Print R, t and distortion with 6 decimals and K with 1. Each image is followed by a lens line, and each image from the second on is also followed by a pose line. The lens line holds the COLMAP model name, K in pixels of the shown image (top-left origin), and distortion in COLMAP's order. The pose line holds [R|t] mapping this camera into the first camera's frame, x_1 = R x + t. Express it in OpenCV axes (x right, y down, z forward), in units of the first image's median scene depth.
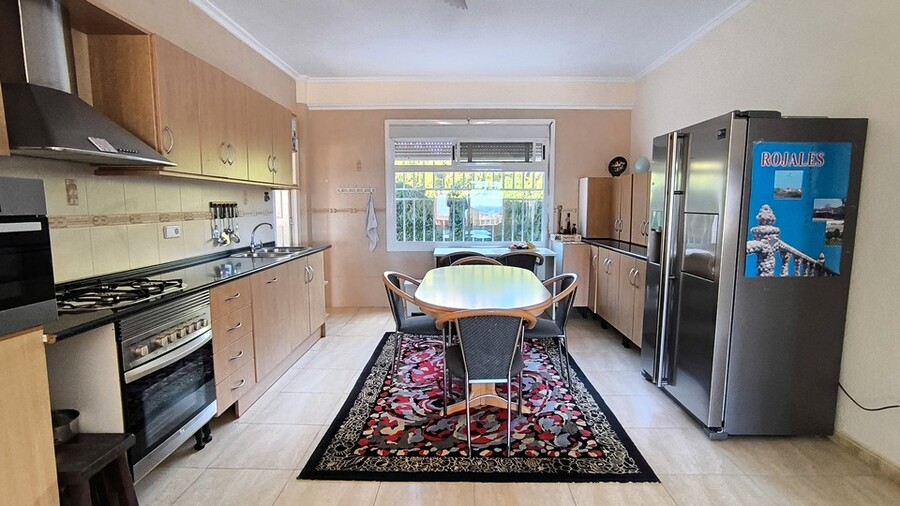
lens RADIAL K [[418.8, 0, 449.0], [0, 418.8, 252.4], [0, 0, 1]] dist [-0.019845, 0.014498]
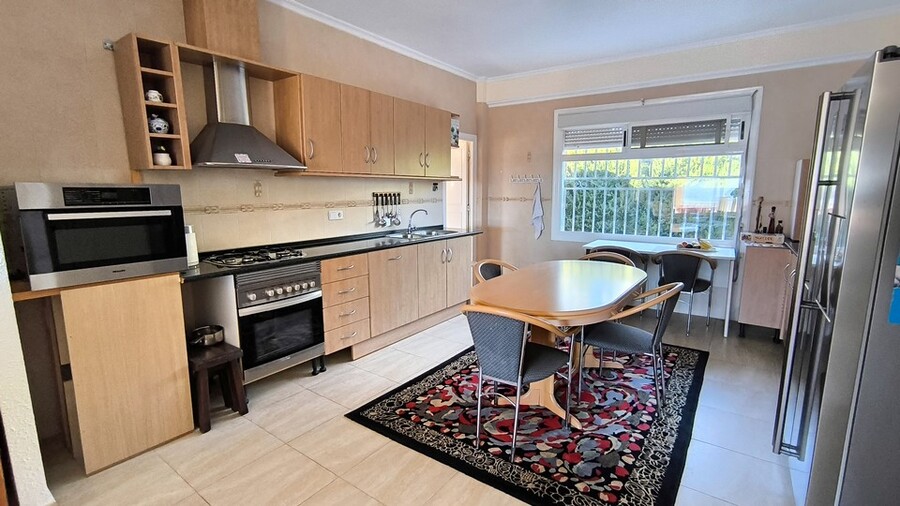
lens RADIAL K [[397.3, 0, 475.2], [0, 397.3, 252.2], [0, 0, 1]] dist [-0.011894, 0.002842]
pose [[0.841567, 0.083242, -0.533701, 0.387542], [-0.062511, 0.996424, 0.056843, -0.029226], [0.536524, -0.014475, 0.843761, 0.142942]]
